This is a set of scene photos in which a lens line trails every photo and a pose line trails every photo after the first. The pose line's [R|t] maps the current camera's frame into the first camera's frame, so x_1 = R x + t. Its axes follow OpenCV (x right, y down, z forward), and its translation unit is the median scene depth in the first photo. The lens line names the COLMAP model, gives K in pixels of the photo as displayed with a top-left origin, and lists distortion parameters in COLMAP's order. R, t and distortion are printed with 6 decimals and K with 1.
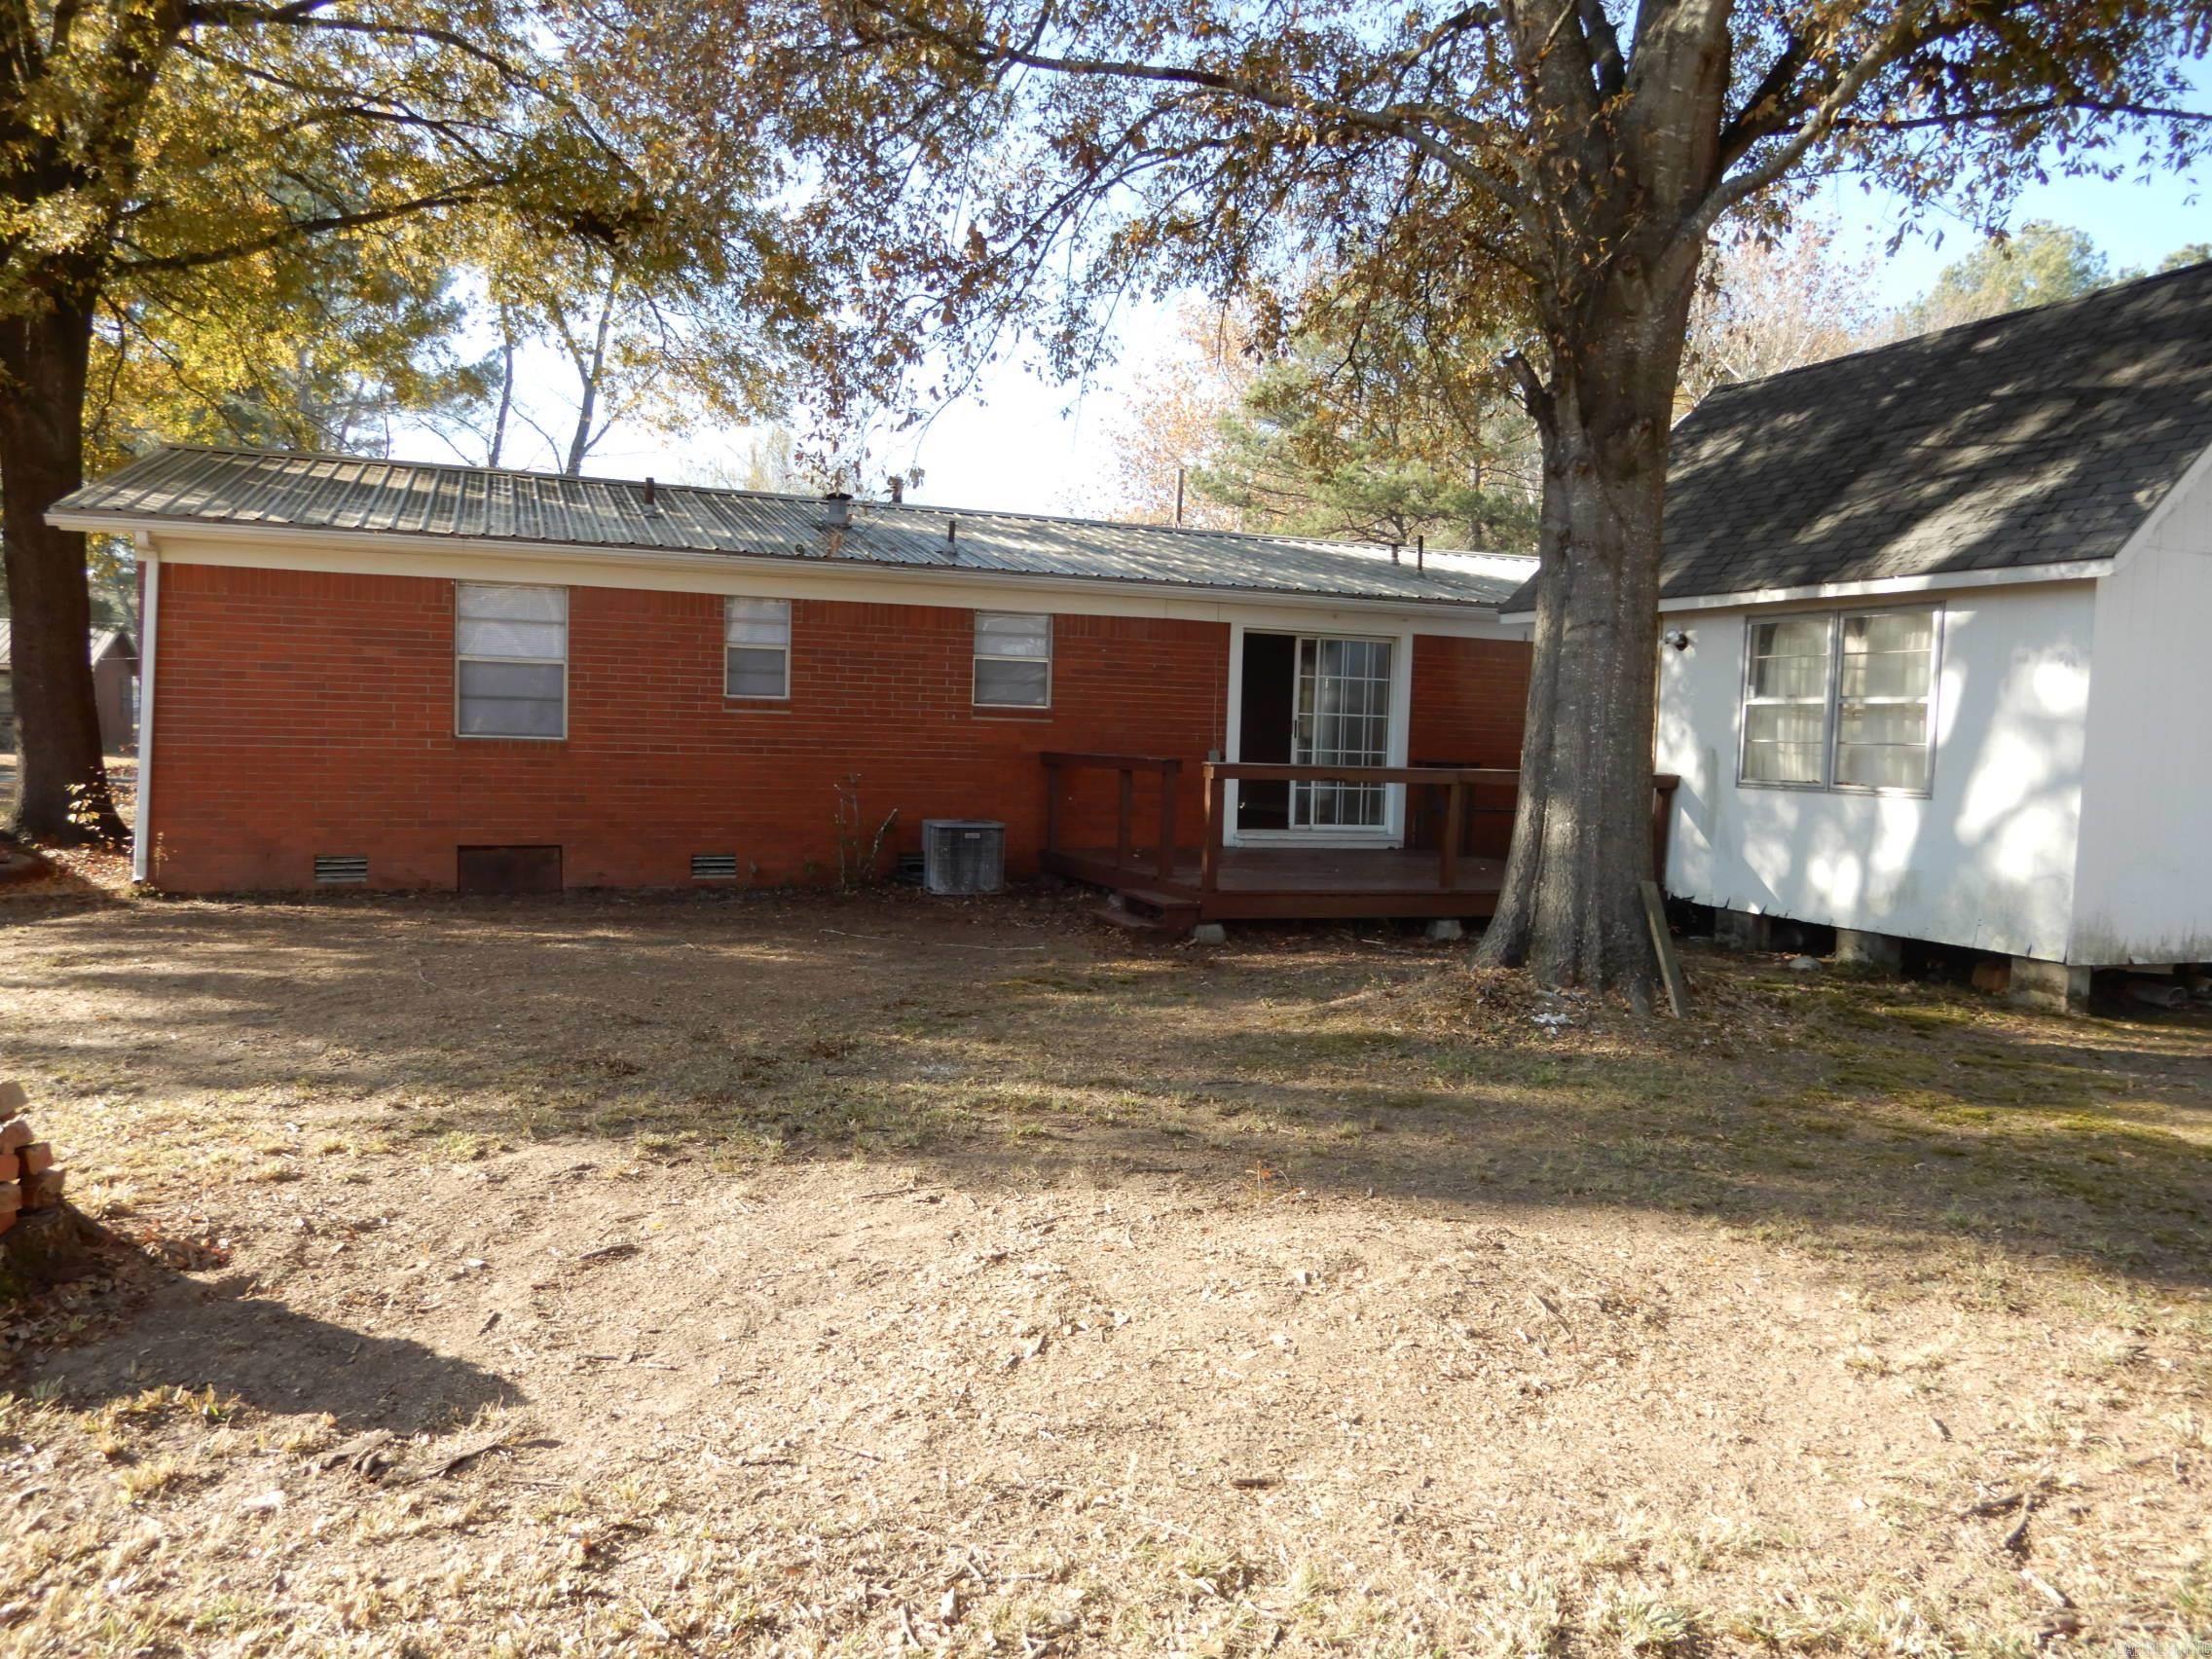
lens RADIAL K [[1573.1, 0, 1104.5], [0, 1573.1, 822.7], [0, 0, 1]] dist [0.017787, -0.019715]
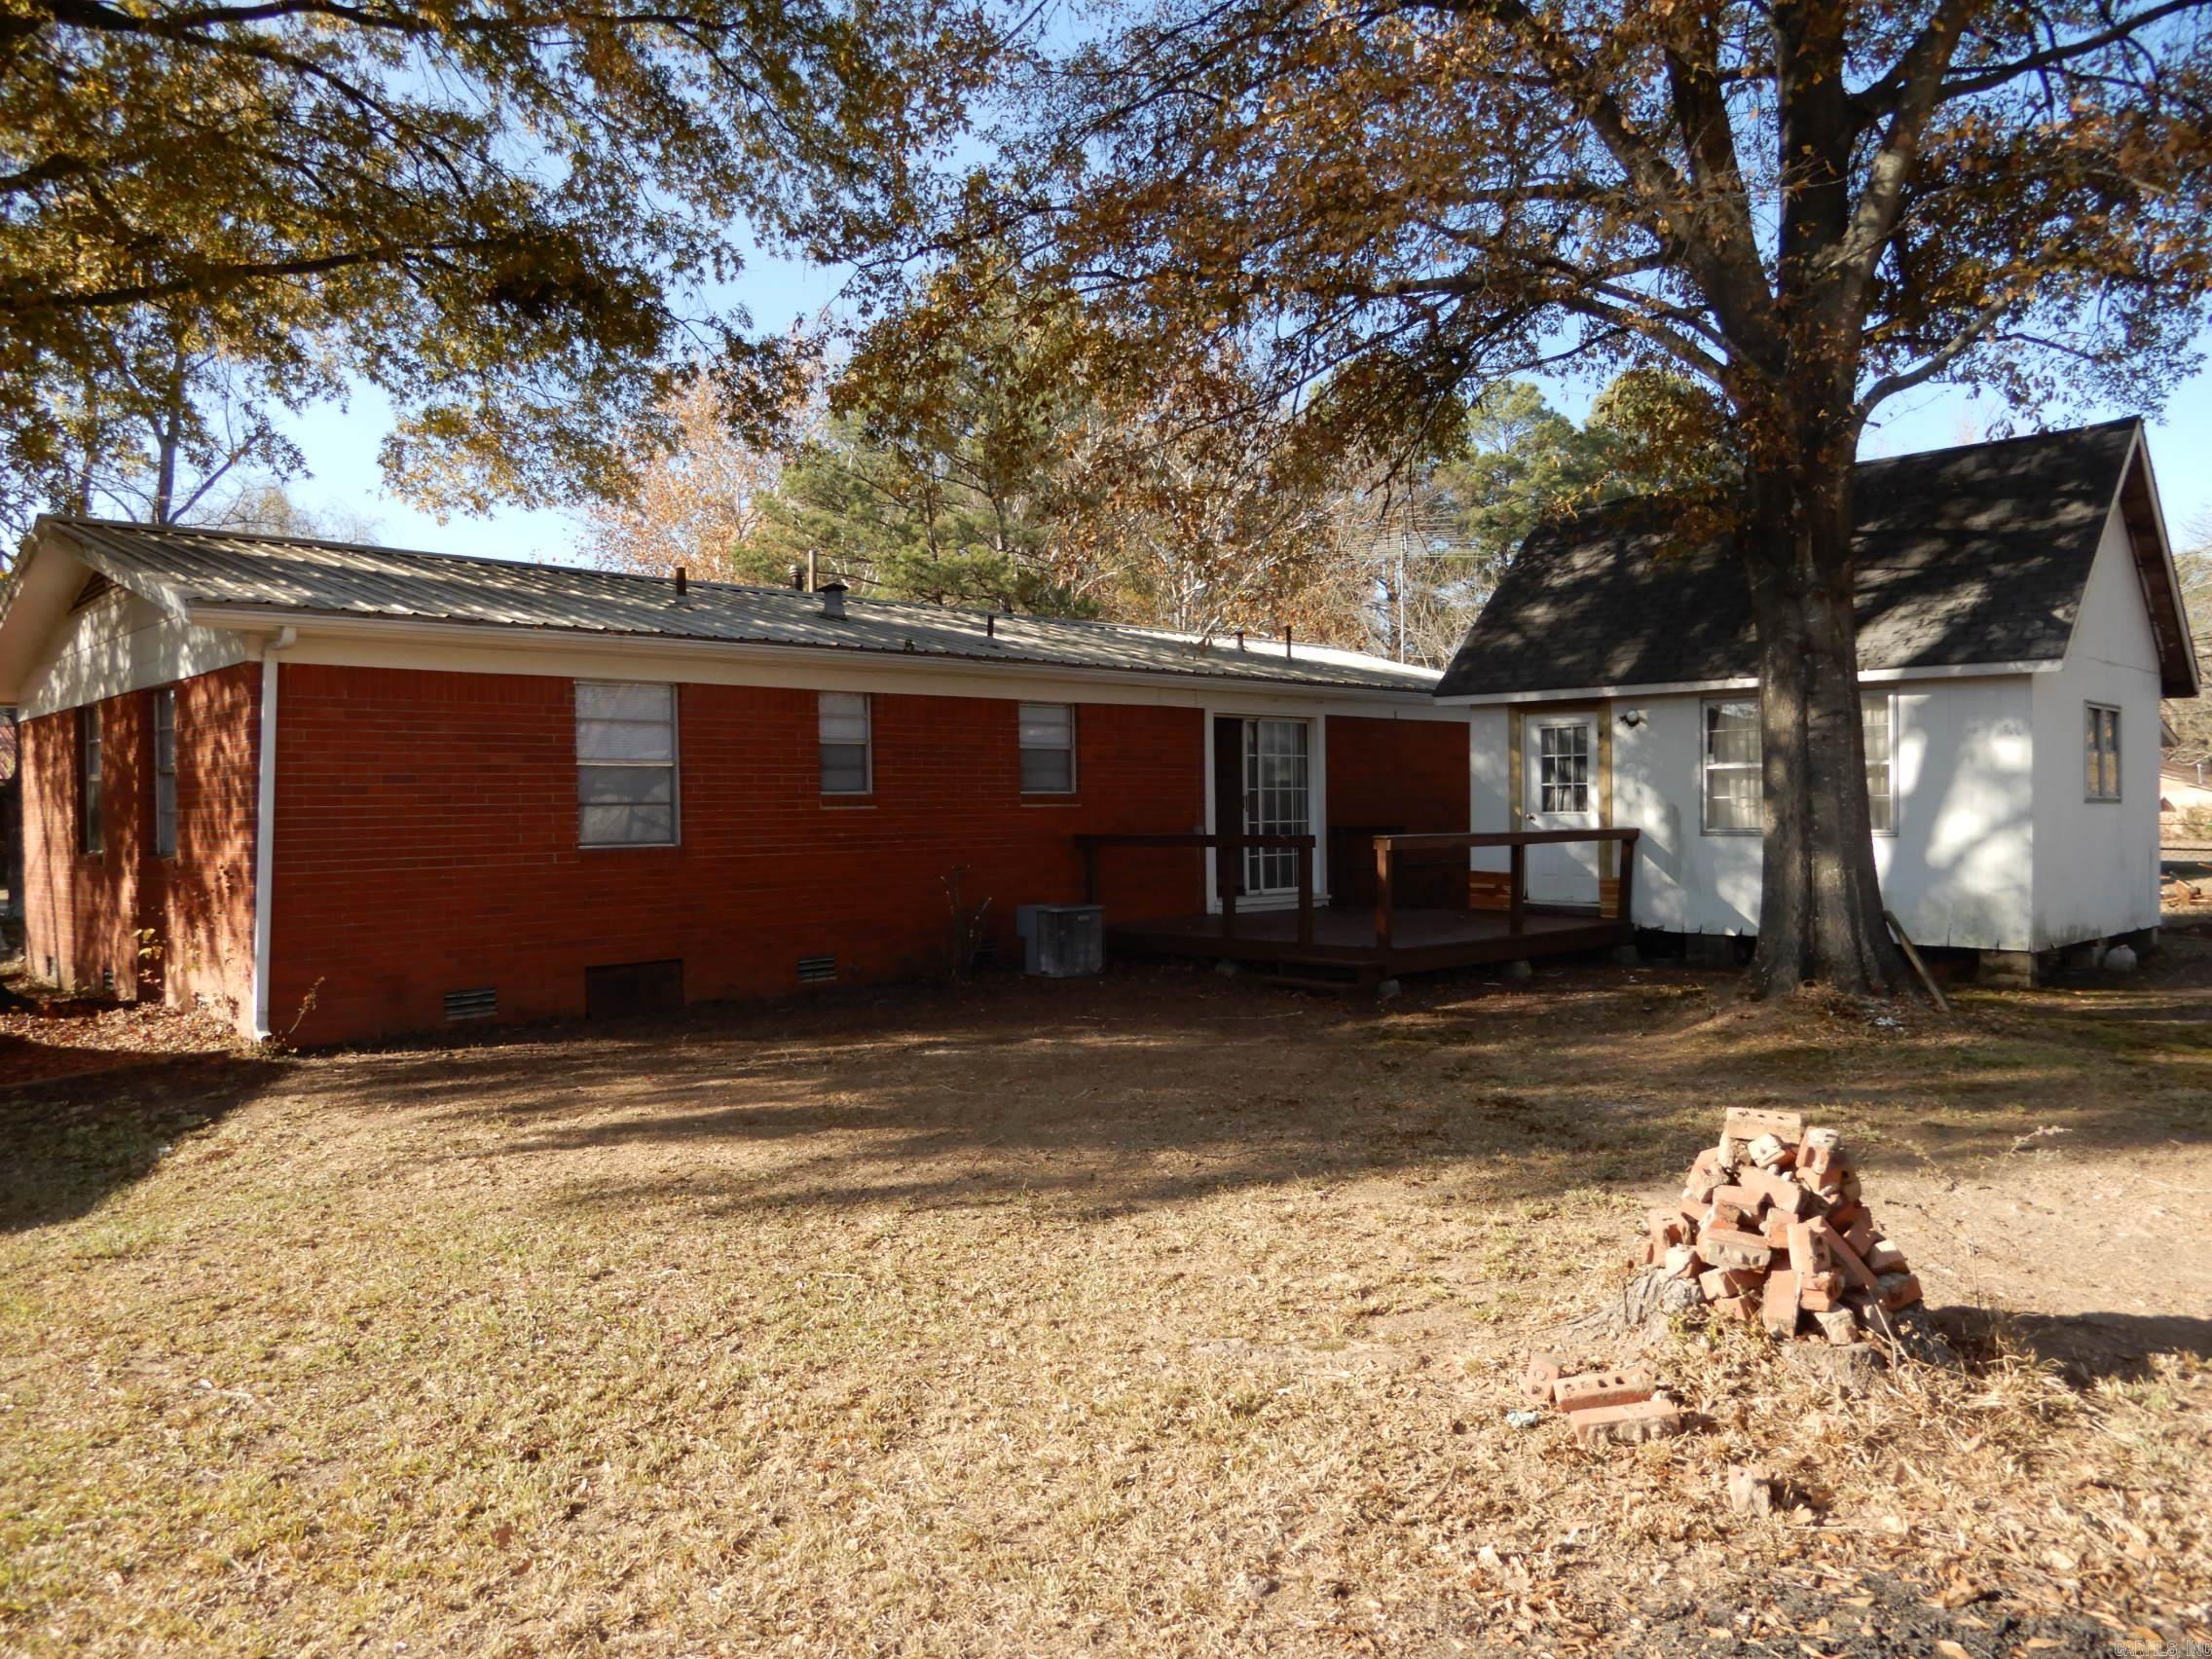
lens RADIAL K [[1573.1, 0, 1105.9], [0, 1573.1, 836.4], [0, 0, 1]] dist [0.017787, -0.019715]
pose [[0.918966, -0.048747, 0.391312, -0.498156], [0.061672, 0.997885, -0.020524, -0.024214], [-0.389484, 0.042994, 0.920029, 0.036263]]
